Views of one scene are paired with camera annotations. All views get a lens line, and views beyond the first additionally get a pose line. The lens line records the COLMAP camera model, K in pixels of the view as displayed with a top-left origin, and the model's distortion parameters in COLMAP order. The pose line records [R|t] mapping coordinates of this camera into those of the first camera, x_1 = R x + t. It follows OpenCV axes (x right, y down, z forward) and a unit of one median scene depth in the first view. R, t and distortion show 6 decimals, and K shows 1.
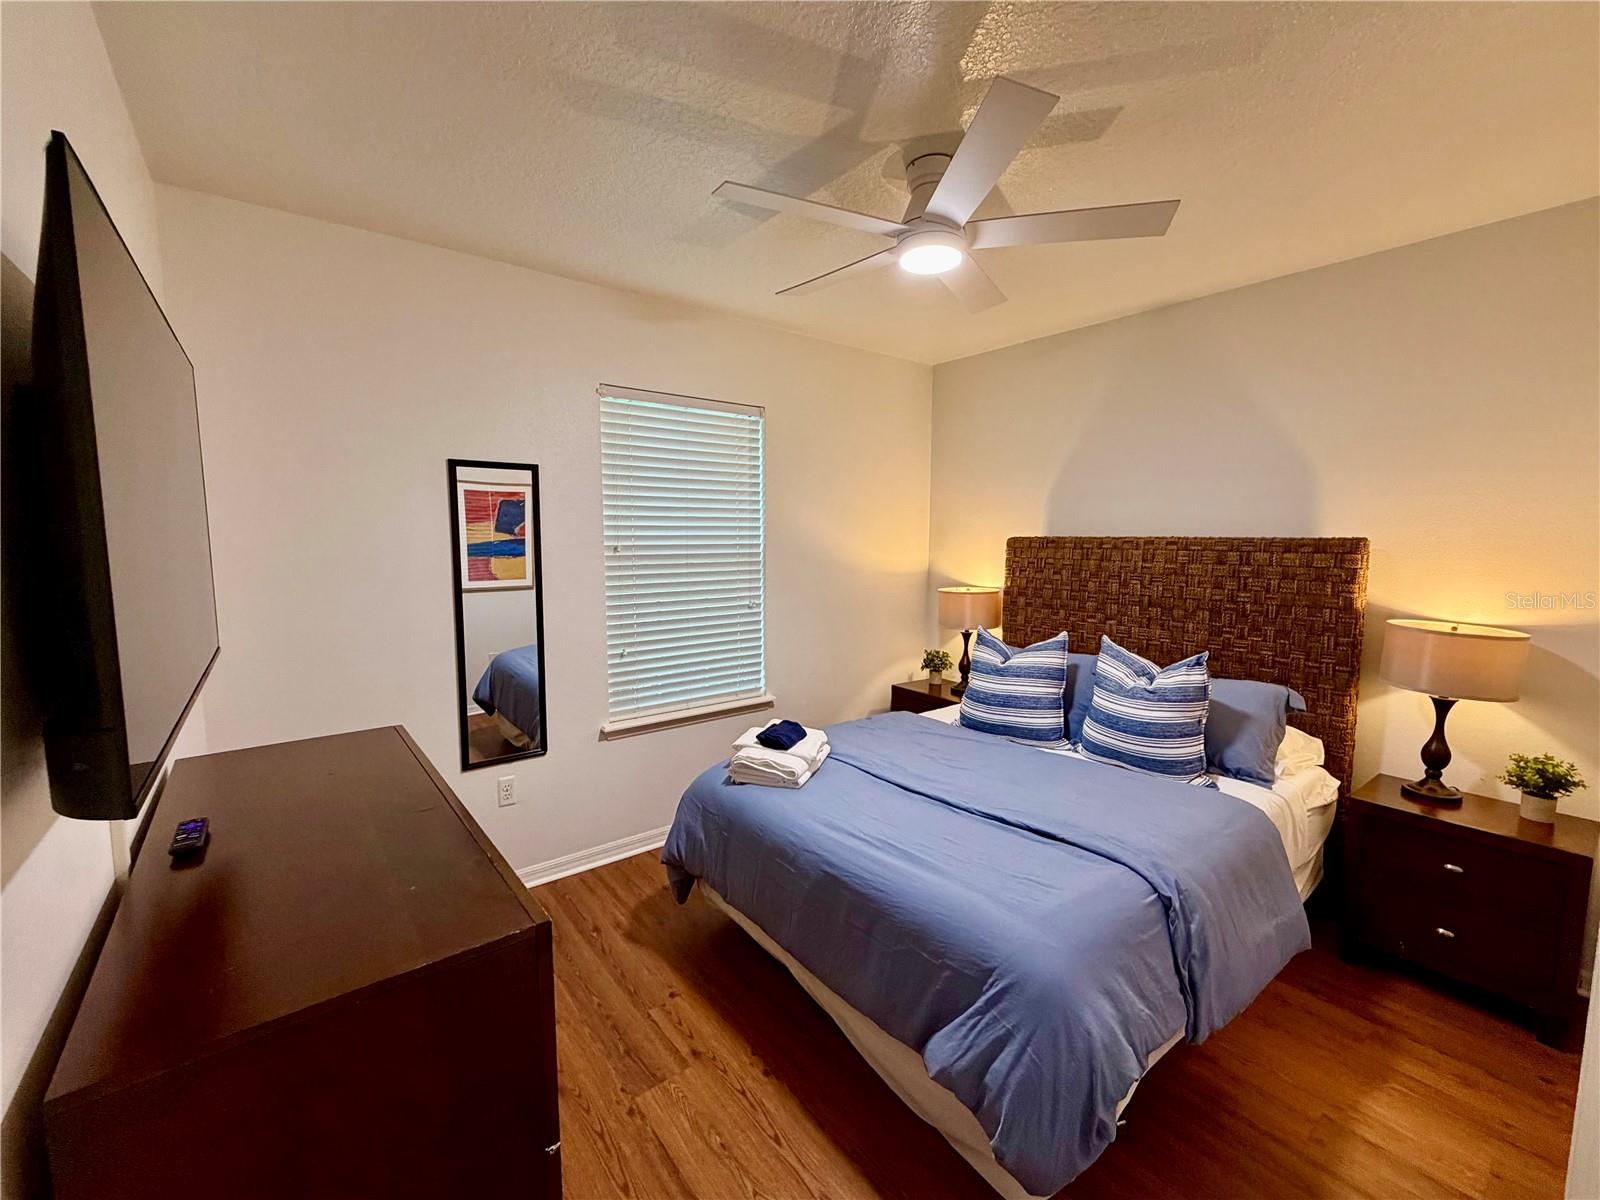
lens RADIAL K [[658.7, 0, 802.4], [0, 658.7, 602.6], [0, 0, 1]] dist [0.000065, -0.000606]
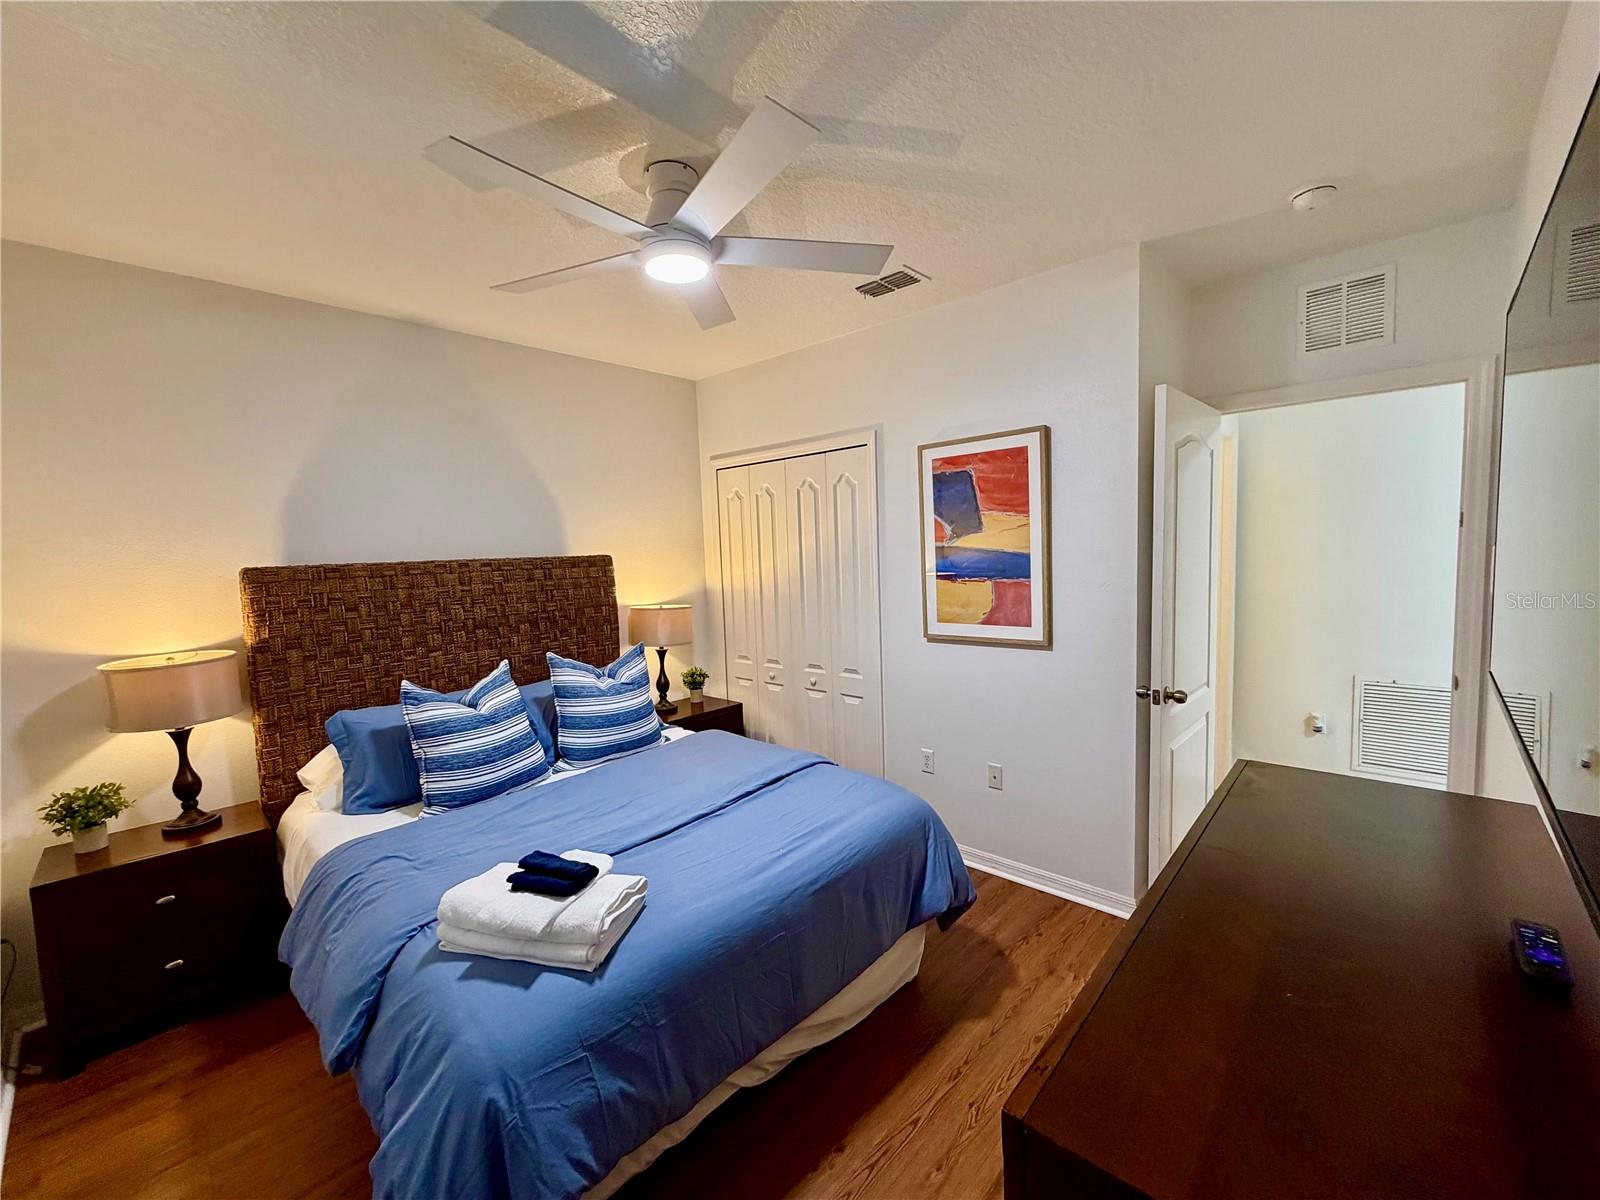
lens RADIAL K [[658.7, 0, 802.4], [0, 658.7, 602.6], [0, 0, 1]] dist [0.000065, -0.000606]
pose [[-0.154863, -0.078311, 0.984827, -0.592629], [0.133325, 0.986078, 0.099376, -0.074803], [-0.978898, 0.146692, -0.142266, 0.731301]]
